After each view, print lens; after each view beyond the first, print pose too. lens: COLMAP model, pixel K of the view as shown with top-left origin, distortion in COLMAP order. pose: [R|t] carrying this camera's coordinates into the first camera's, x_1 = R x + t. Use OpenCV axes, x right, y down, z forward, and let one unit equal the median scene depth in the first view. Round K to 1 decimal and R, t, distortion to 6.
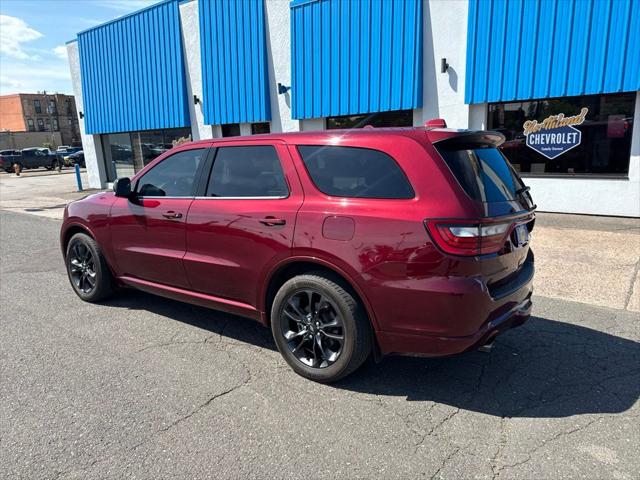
lens RADIAL K [[452.7, 0, 320.0], [0, 452.7, 240.0], [0, 0, 1]] dist [0.088828, -0.148451]
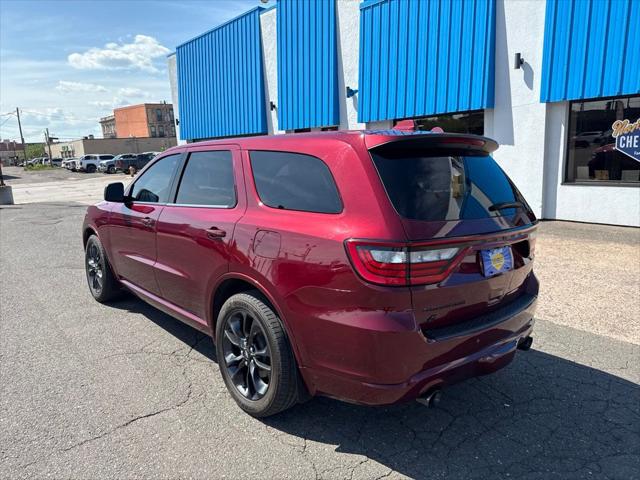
lens RADIAL K [[449.3, 0, 320.0], [0, 449.3, 240.0], [0, 0, 1]] dist [0.055634, -0.070875]
pose [[0.976870, 0.039069, -0.210234, 0.100102], [-0.040426, 0.999180, -0.002158, -0.011204], [0.209977, 0.010607, 0.977649, 0.052788]]
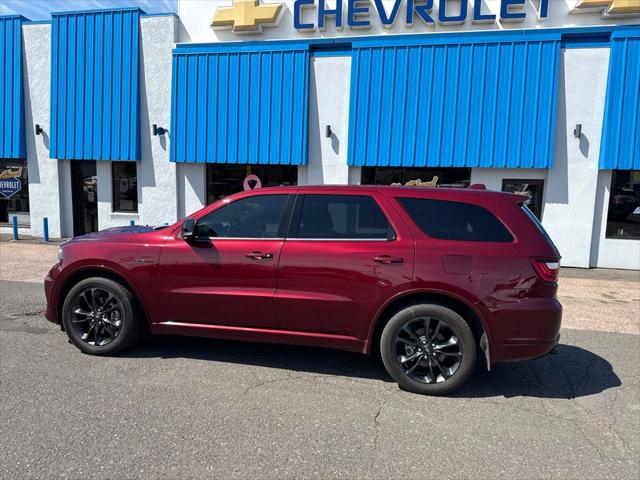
lens RADIAL K [[449.3, 0, 320.0], [0, 449.3, 240.0], [0, 0, 1]] dist [0.055634, -0.070875]
pose [[0.901382, 0.017108, 0.432686, -0.262423], [0.027327, 0.994980, -0.096271, 0.004994], [-0.432161, 0.098601, 0.896390, 0.010485]]
